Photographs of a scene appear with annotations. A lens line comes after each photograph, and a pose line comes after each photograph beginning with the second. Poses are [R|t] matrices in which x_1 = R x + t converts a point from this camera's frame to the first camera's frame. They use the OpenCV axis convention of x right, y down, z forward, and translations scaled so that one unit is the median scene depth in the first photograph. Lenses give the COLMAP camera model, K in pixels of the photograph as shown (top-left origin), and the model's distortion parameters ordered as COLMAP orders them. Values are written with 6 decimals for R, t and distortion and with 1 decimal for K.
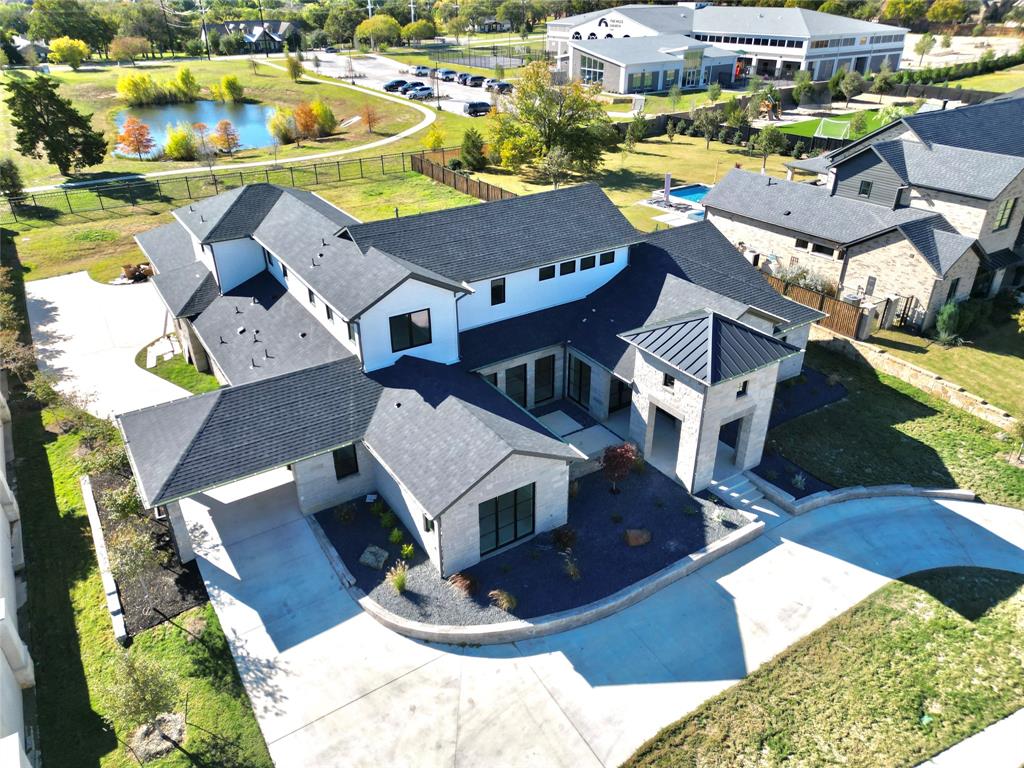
lens RADIAL K [[721.0, 0, 515.2], [0, 721.0, 387.3], [0, 0, 1]] dist [0.051660, -0.027919]
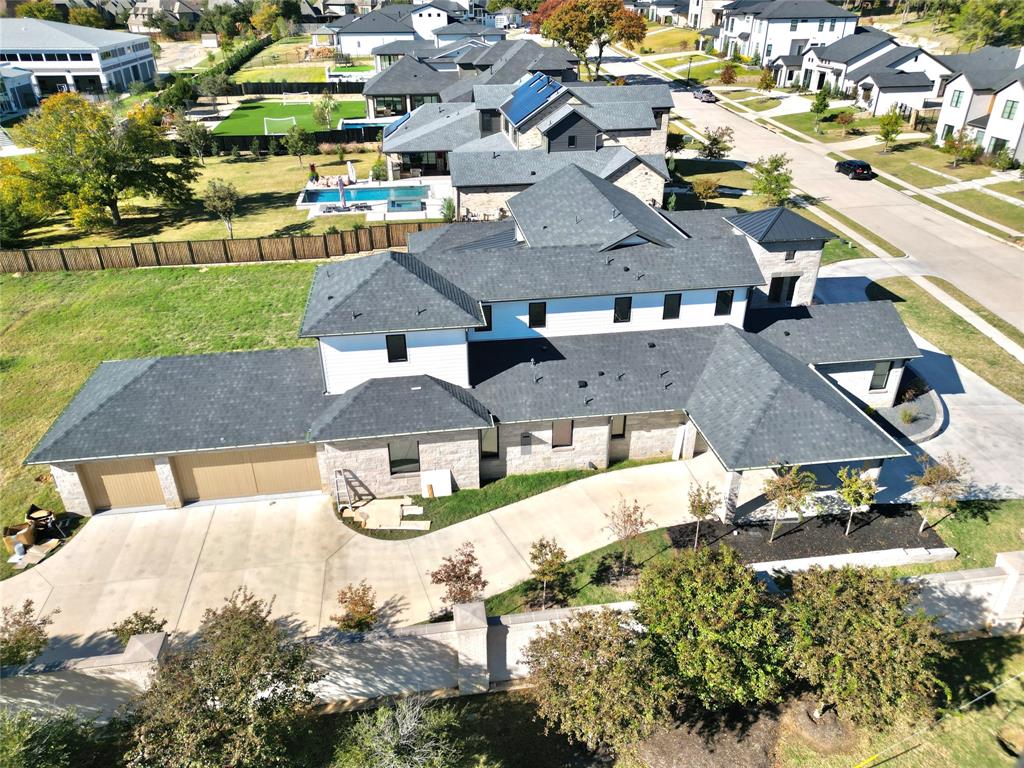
lens RADIAL K [[721.0, 0, 512.7], [0, 721.0, 381.3], [0, 0, 1]] dist [0.051660, -0.027919]
pose [[0.421749, -0.434777, 0.795674, -0.904547], [0.446035, 0.863499, 0.235417, -0.265178], [-0.789418, 0.255612, 0.558106, 0.456904]]
